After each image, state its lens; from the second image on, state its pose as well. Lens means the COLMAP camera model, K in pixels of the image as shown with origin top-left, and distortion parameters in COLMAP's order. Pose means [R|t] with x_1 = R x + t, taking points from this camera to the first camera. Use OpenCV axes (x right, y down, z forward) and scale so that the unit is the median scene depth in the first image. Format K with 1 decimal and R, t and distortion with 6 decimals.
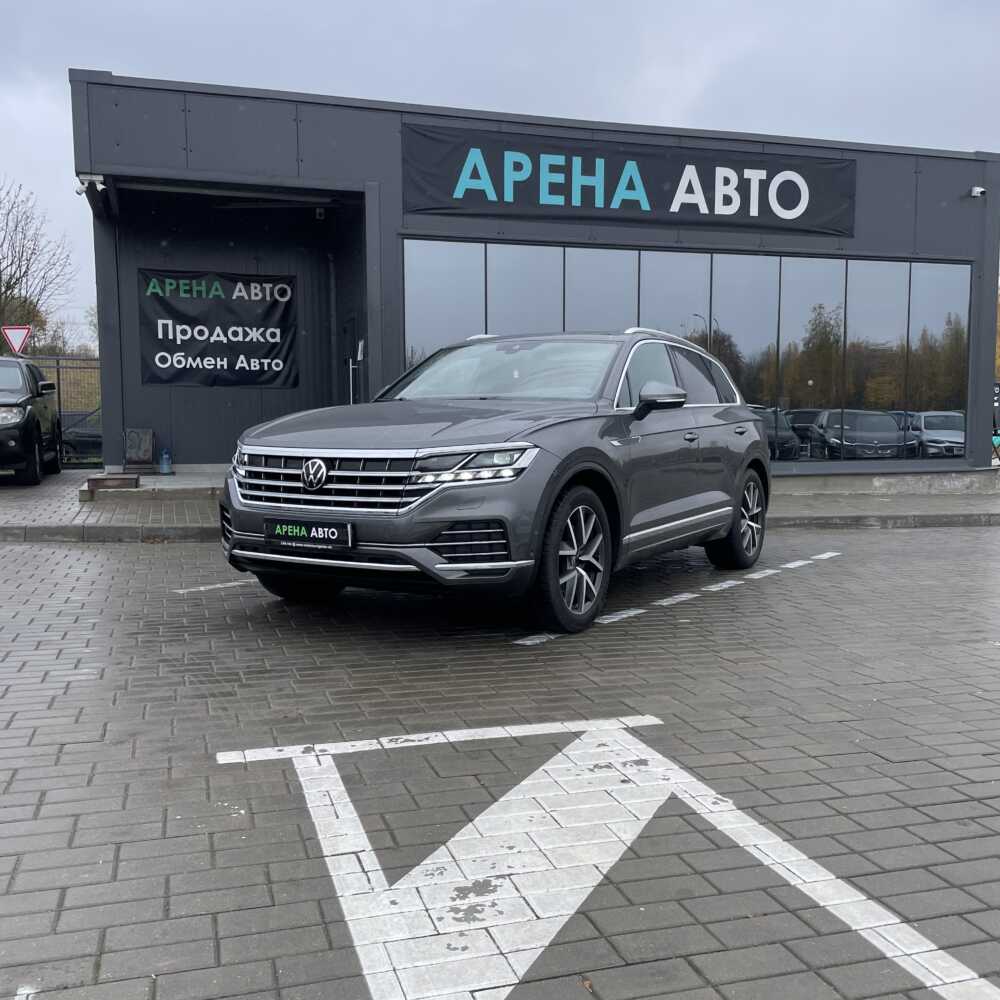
lens RADIAL K [[1002.0, 0, 500.9], [0, 1002.0, 487.3], [0, 0, 1]] dist [0.100432, -0.163126]
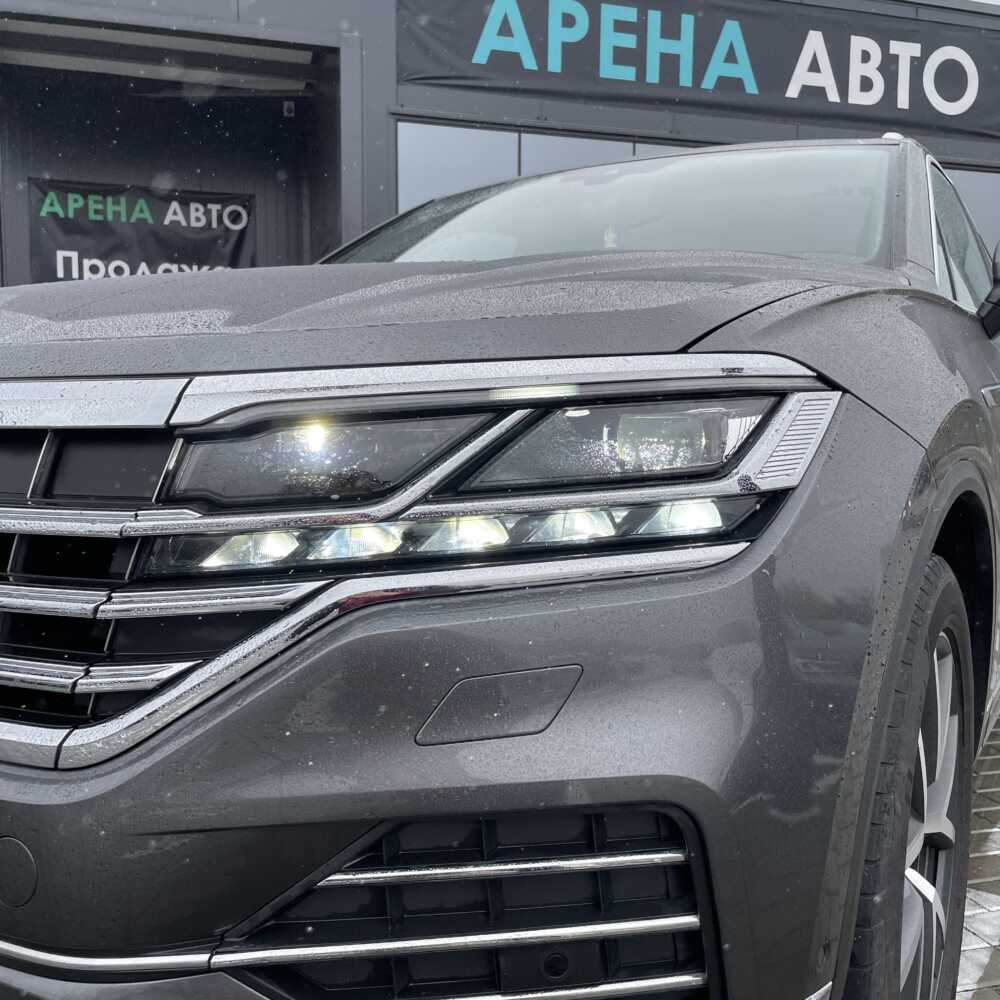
lens RADIAL K [[1009.0, 0, 506.1], [0, 1009.0, 488.4], [0, 0, 1]] dist [0.093297, -0.138619]
pose [[0.999790, 0.012048, -0.016560, -0.009707], [-0.011934, 0.999904, 0.006987, -0.007899], [0.016643, -0.006787, 0.999838, 0.308209]]
